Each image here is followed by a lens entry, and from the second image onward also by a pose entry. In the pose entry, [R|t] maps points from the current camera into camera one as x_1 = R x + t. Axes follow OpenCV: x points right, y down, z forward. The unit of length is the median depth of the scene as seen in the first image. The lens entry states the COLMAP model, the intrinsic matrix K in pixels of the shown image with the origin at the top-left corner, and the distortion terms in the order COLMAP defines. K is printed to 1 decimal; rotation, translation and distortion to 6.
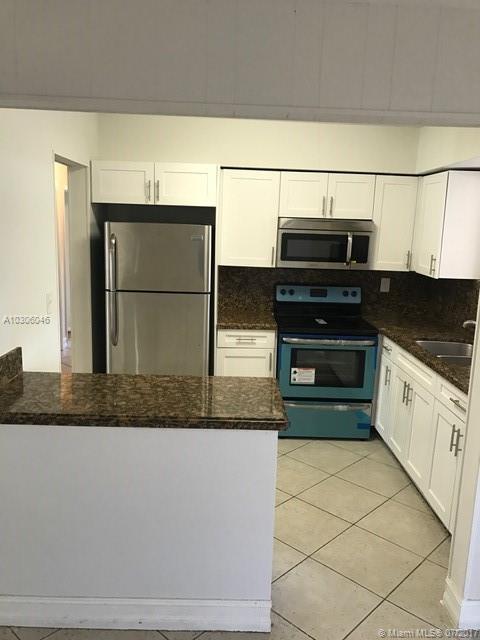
lens RADIAL K [[527.2, 0, 237.2], [0, 527.2, 322.2], [0, 0, 1]] dist [0.003892, -0.008049]
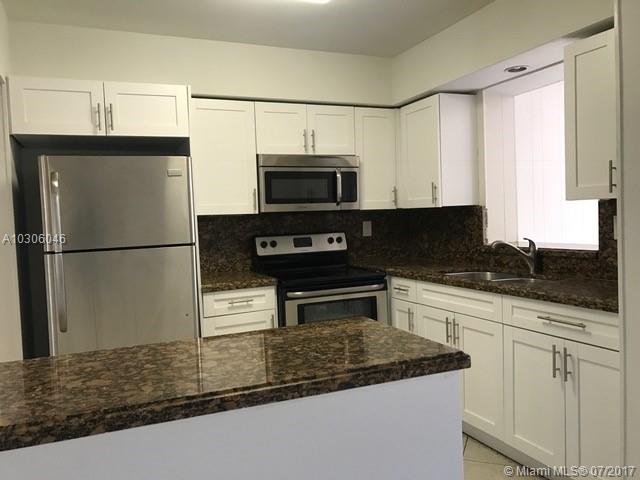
lens RADIAL K [[527.2, 0, 309.4], [0, 527.2, 241.5], [0, 0, 1]] dist [0.003892, -0.008049]
pose [[0.926226, -0.084181, 0.367448, -0.177452], [0.136110, 0.983673, -0.117734, 0.053249], [-0.351538, 0.159062, 0.922562, 0.227644]]
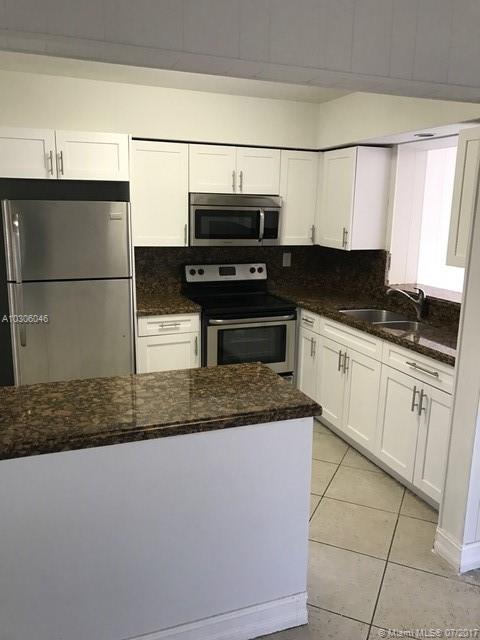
lens RADIAL K [[527.2, 0, 234.7], [0, 527.2, 320.2], [0, 0, 1]] dist [0.003892, -0.008049]
pose [[0.939291, -0.088556, 0.331498, -0.190678], [0.076683, 0.995863, 0.048753, -0.012852], [-0.334444, -0.020373, 0.942195, 0.083266]]
